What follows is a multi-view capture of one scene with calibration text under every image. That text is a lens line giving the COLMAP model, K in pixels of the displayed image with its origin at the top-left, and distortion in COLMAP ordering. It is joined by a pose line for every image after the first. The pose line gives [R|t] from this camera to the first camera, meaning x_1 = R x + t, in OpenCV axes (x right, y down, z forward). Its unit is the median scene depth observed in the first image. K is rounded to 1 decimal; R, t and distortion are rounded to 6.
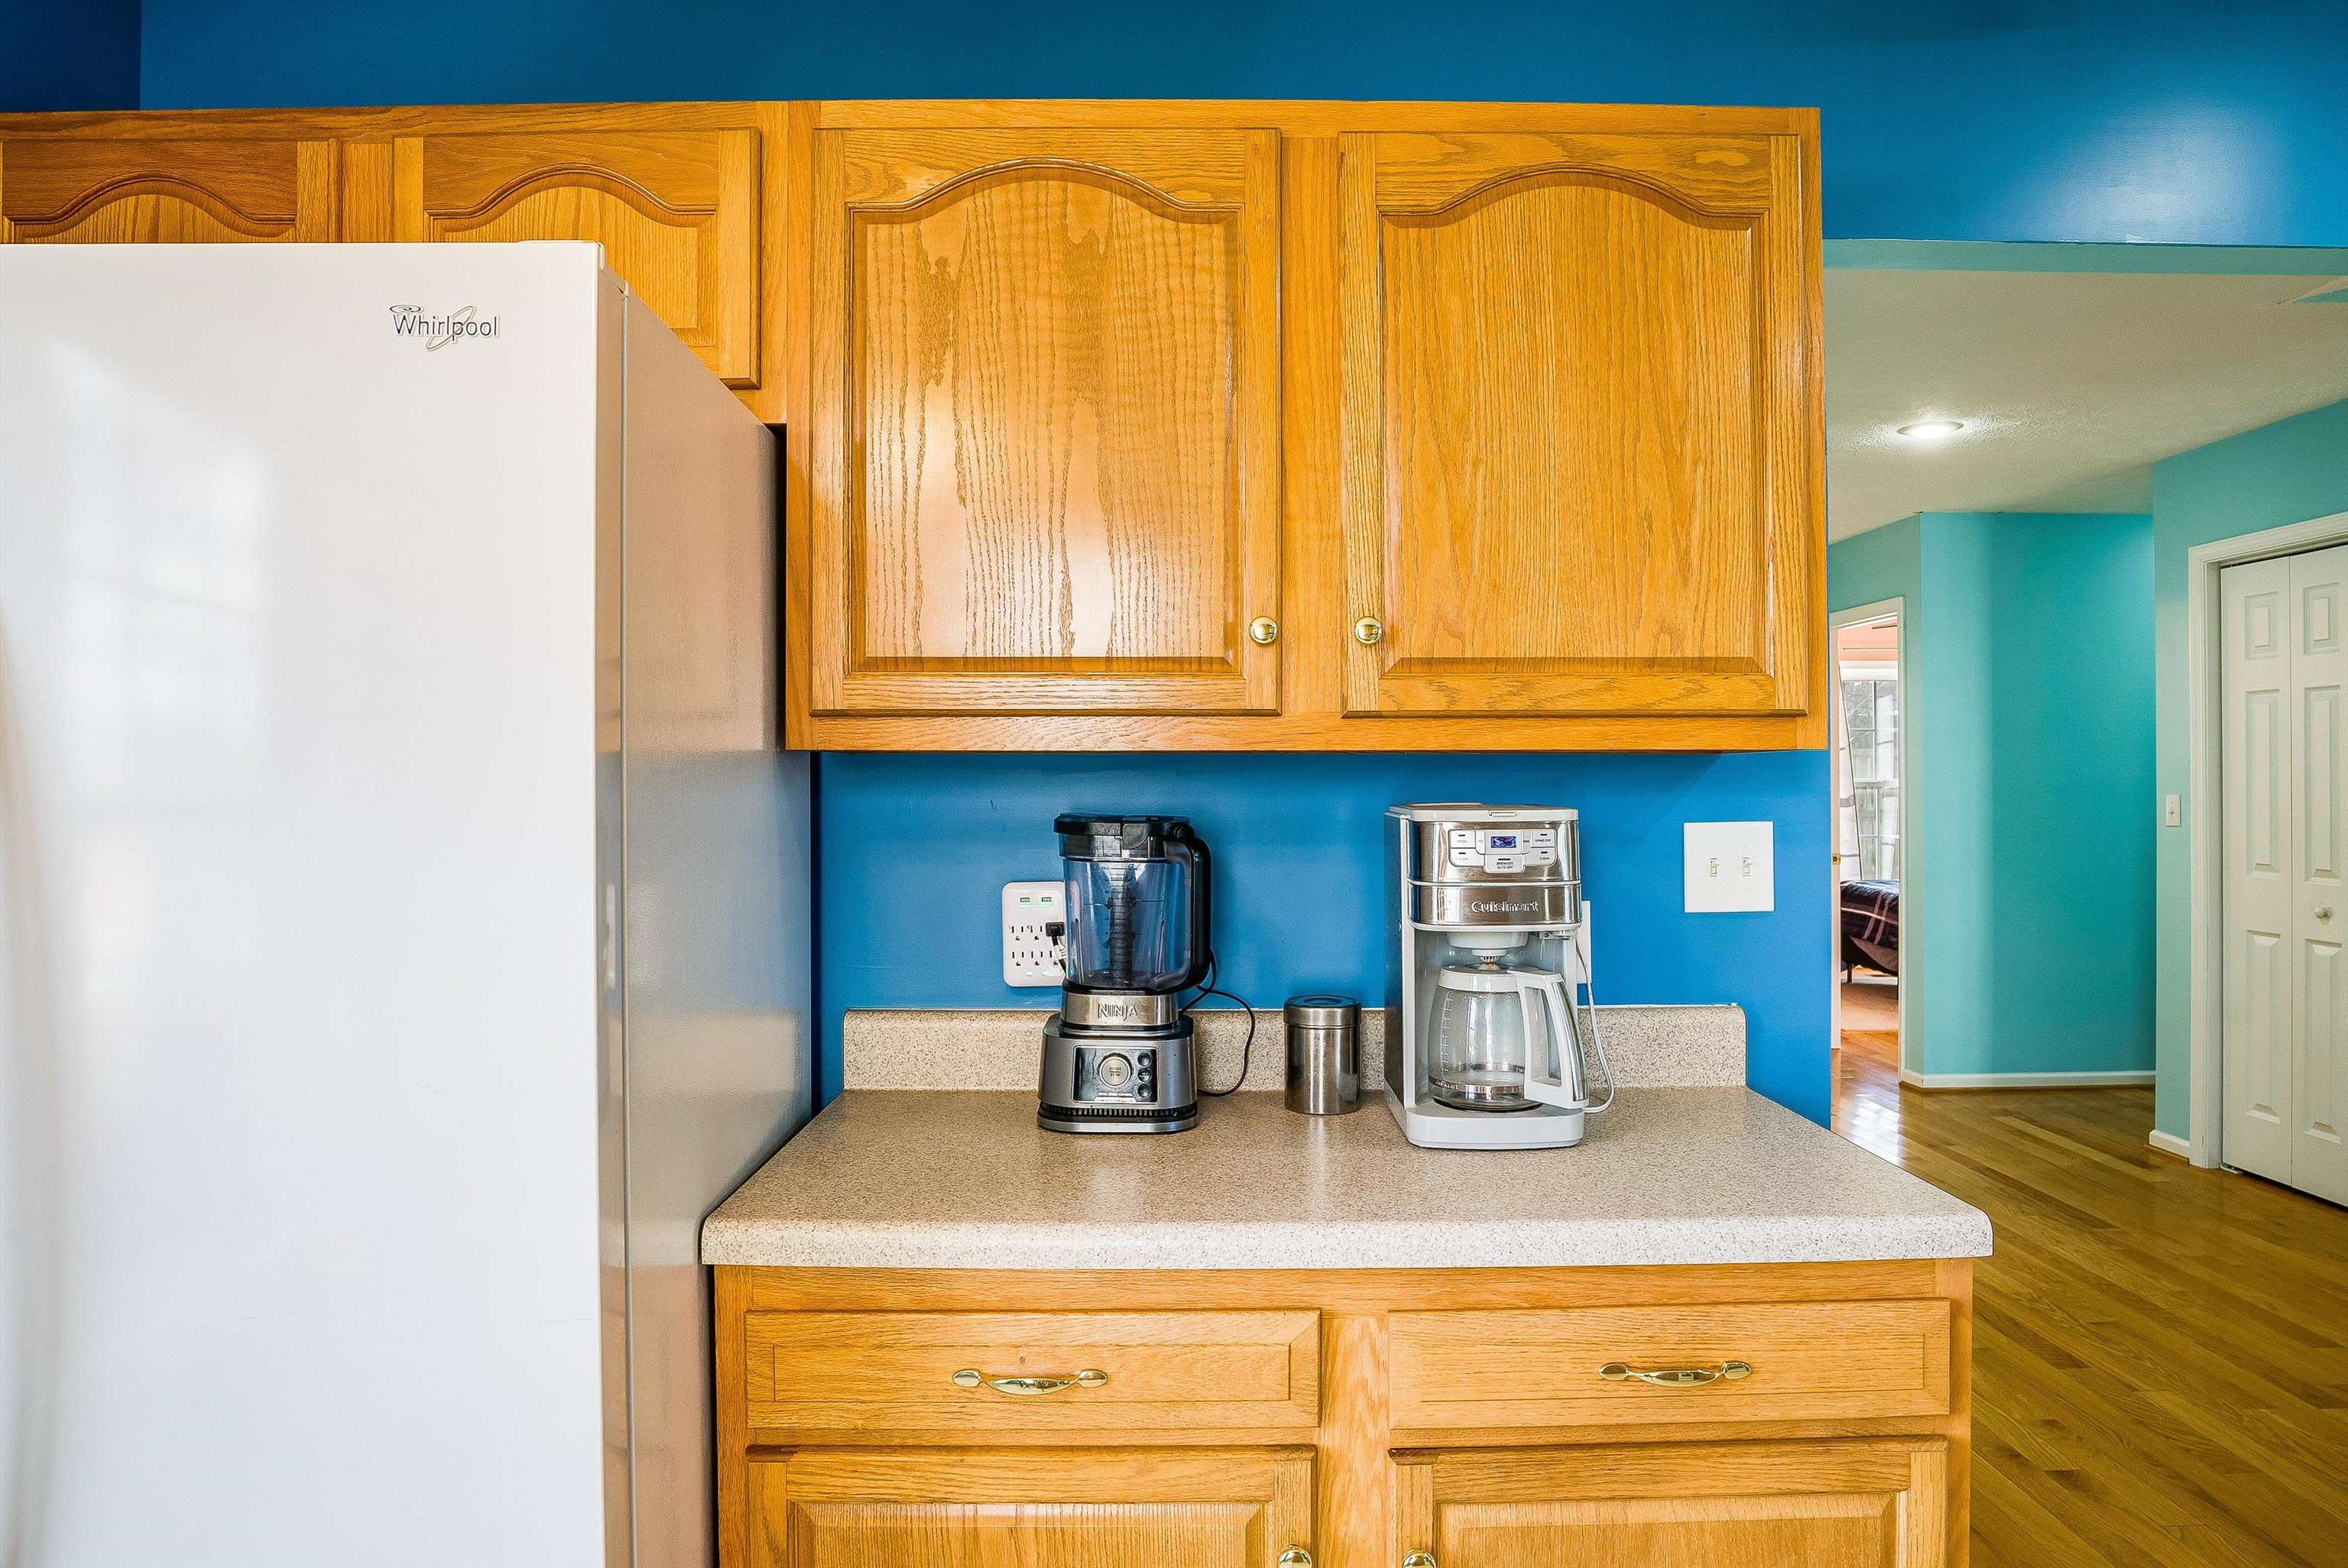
lens RADIAL K [[1470.2, 0, 1177.7], [0, 1470.2, 779.0], [0, 0, 1]] dist [-0.055211, 0.003024]
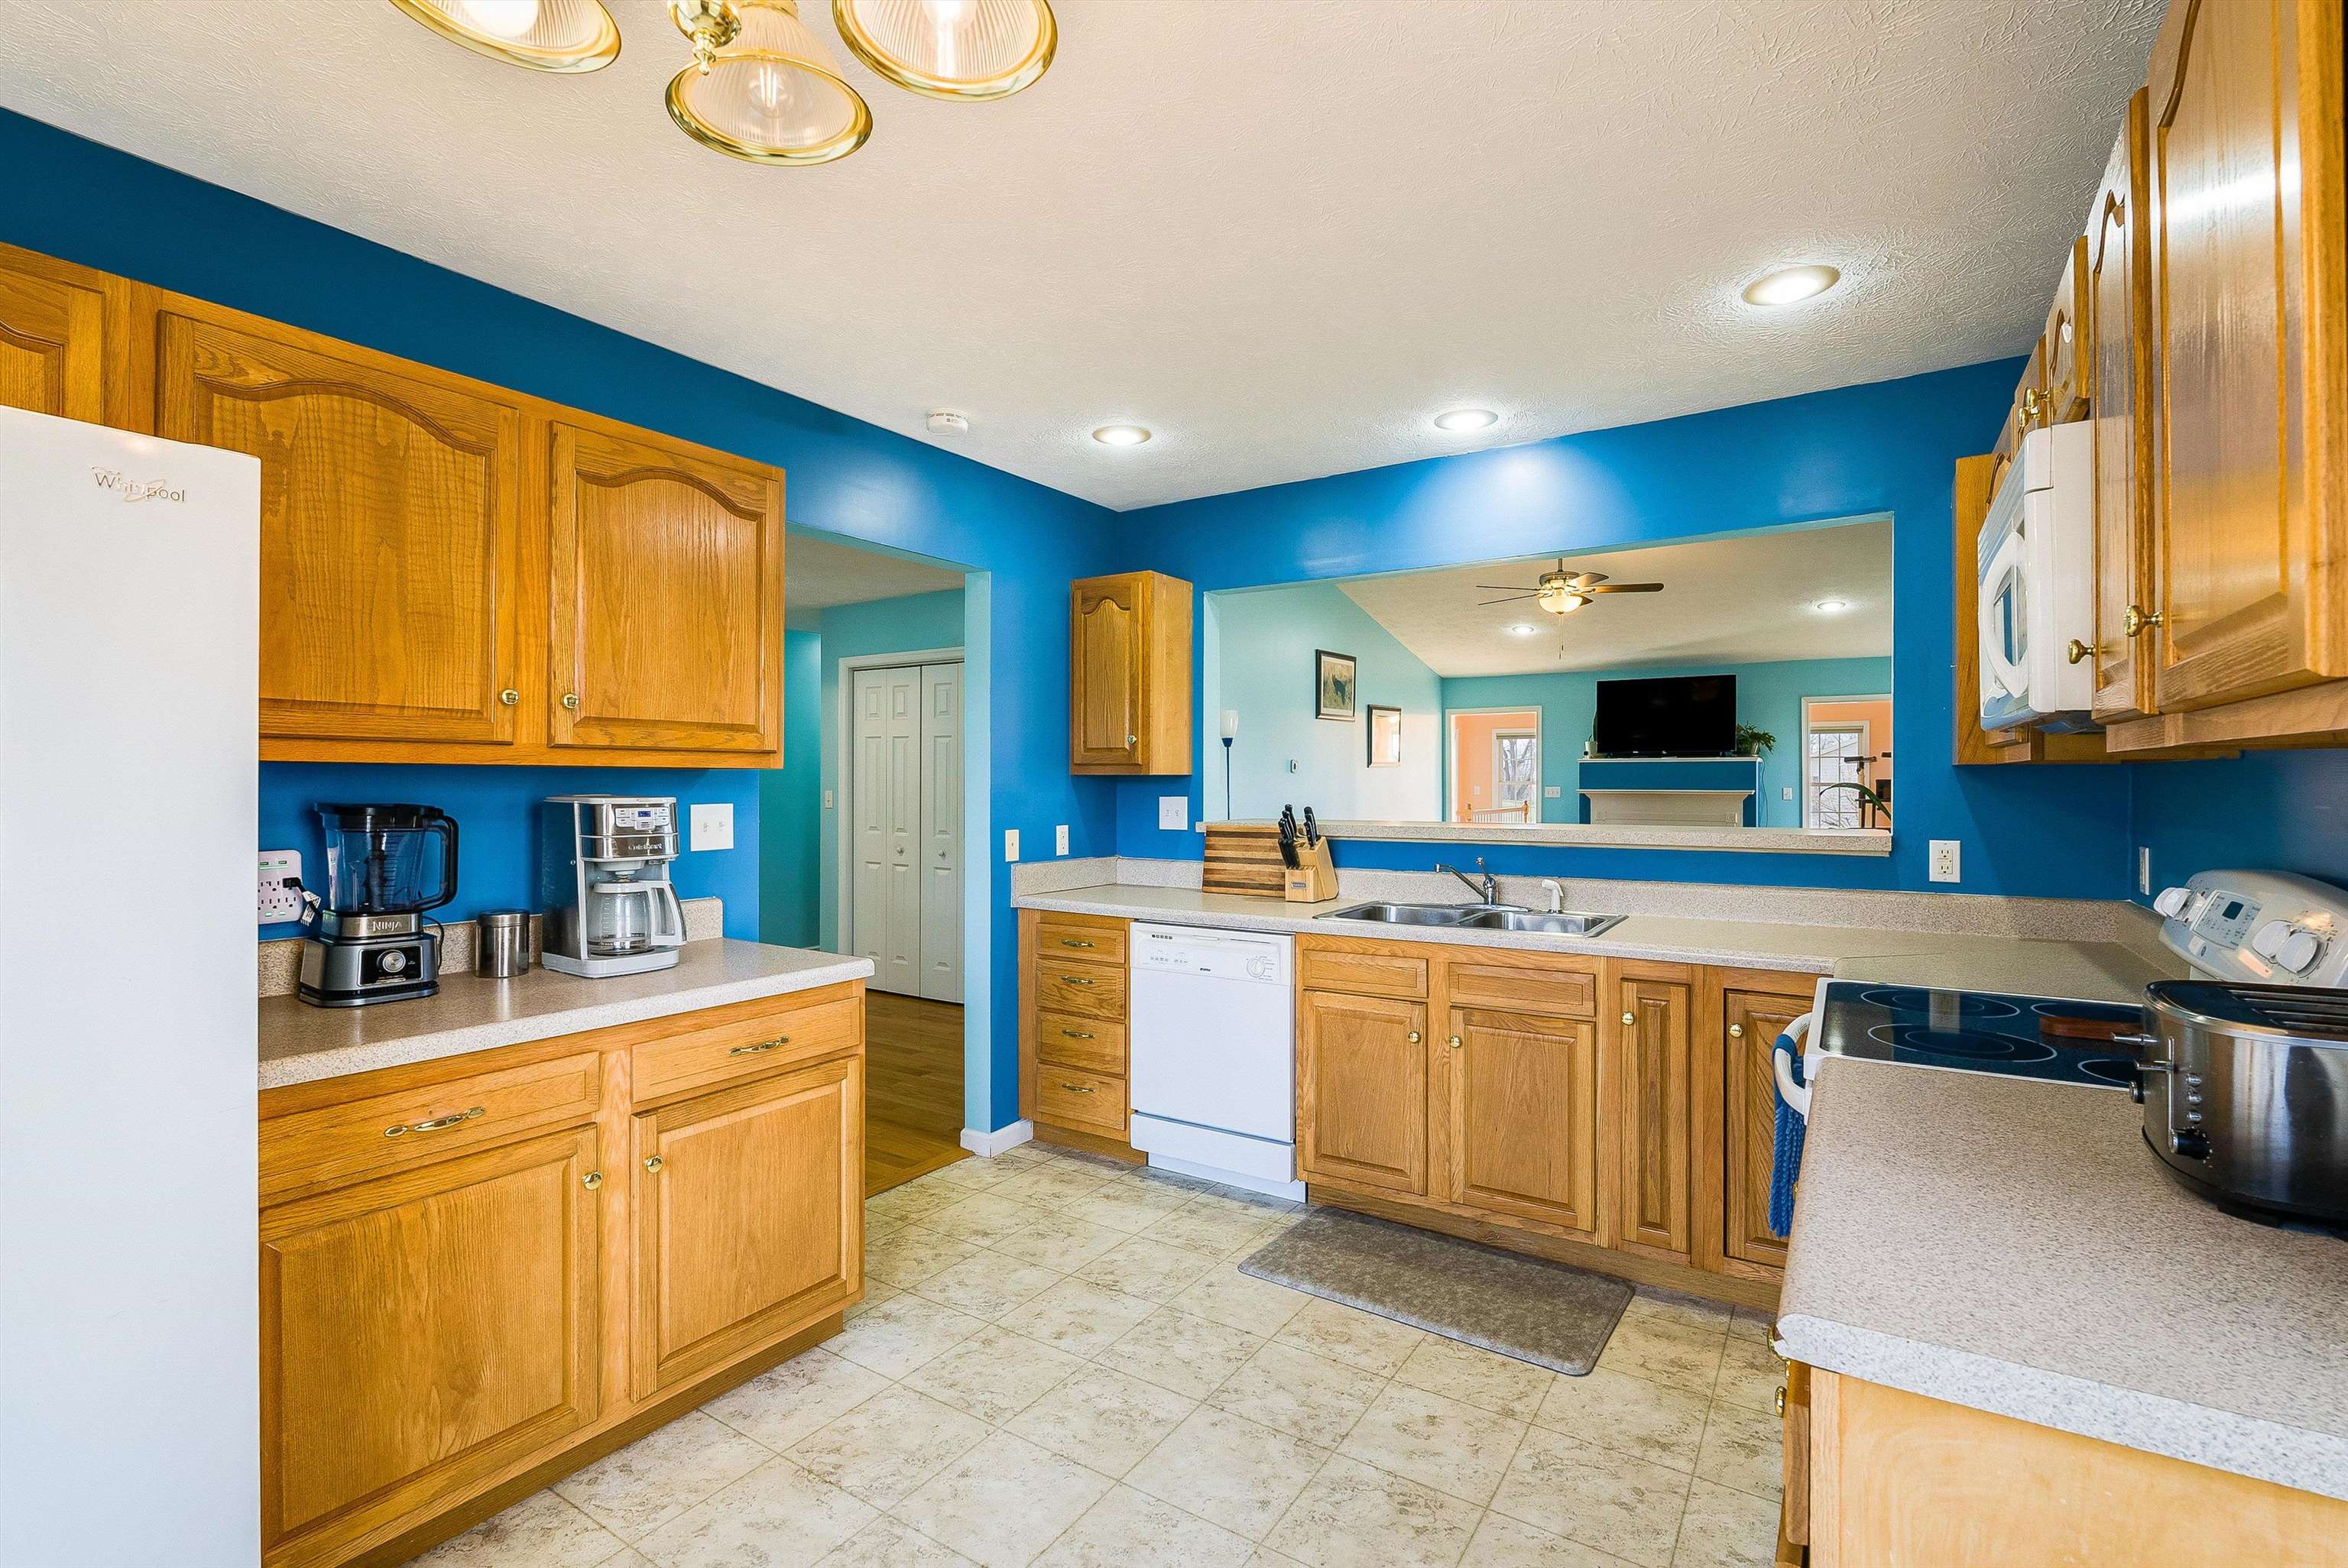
lens RADIAL K [[1024.3, 0, 1177.0], [0, 1024.3, 782.4], [0, 0, 1]] dist [-0.002046, 0.001008]
pose [[0.555128, 0.005395, 0.831747, -0.512471], [-0.007017, 0.999974, -0.001803, -0.001733], [-0.831735, -0.004836, 0.555151, -0.346214]]
